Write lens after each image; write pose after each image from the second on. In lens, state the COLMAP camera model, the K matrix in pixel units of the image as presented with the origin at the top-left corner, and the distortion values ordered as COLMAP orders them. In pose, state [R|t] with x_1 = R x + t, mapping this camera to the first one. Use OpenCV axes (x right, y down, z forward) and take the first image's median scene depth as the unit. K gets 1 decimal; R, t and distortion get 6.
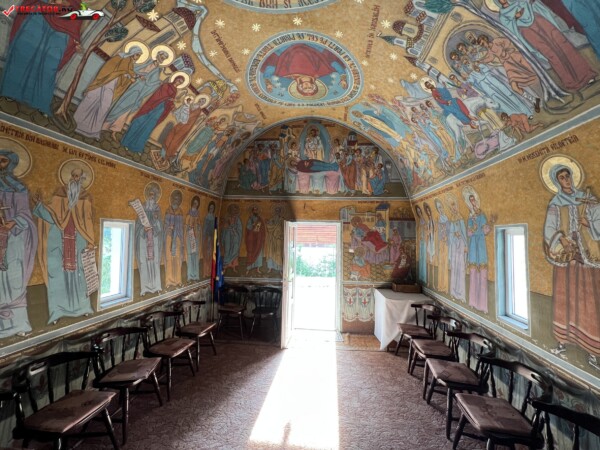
lens RADIAL K [[239.3, 0, 299.5], [0, 239.3, 226.0], [0, 0, 1]] dist [-0.005877, 0.001147]
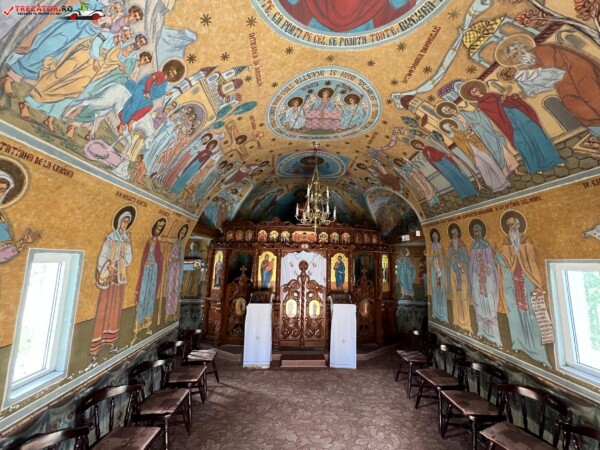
lens RADIAL K [[239.3, 0, 300.7], [0, 239.3, 225.8], [0, 0, 1]] dist [-0.005877, 0.001147]
pose [[-0.981169, -0.064016, -0.182234, 0.231943], [-0.028326, 0.980969, -0.192088, 0.038823], [0.191062, -0.183309, -0.964310, 1.662225]]
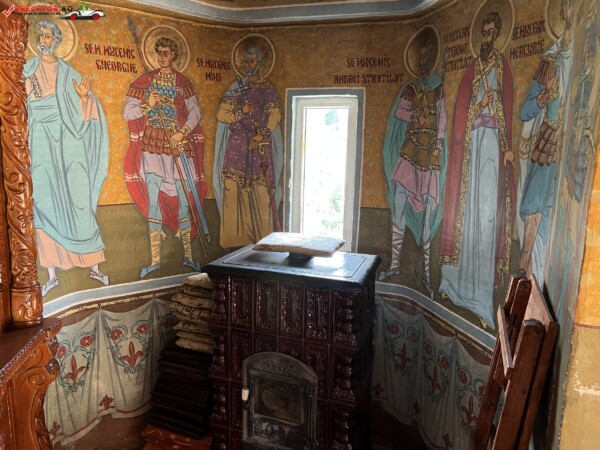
lens RADIAL K [[451.7, 0, 299.4], [0, 451.7, 224.0], [0, 0, 1]] dist [0.054539, -0.067476]
pose [[-0.199671, 0.158339, -0.966985, -0.530055], [0.023810, 0.987350, 0.156757, 0.018968], [0.979574, 0.008276, -0.200915, 0.066995]]
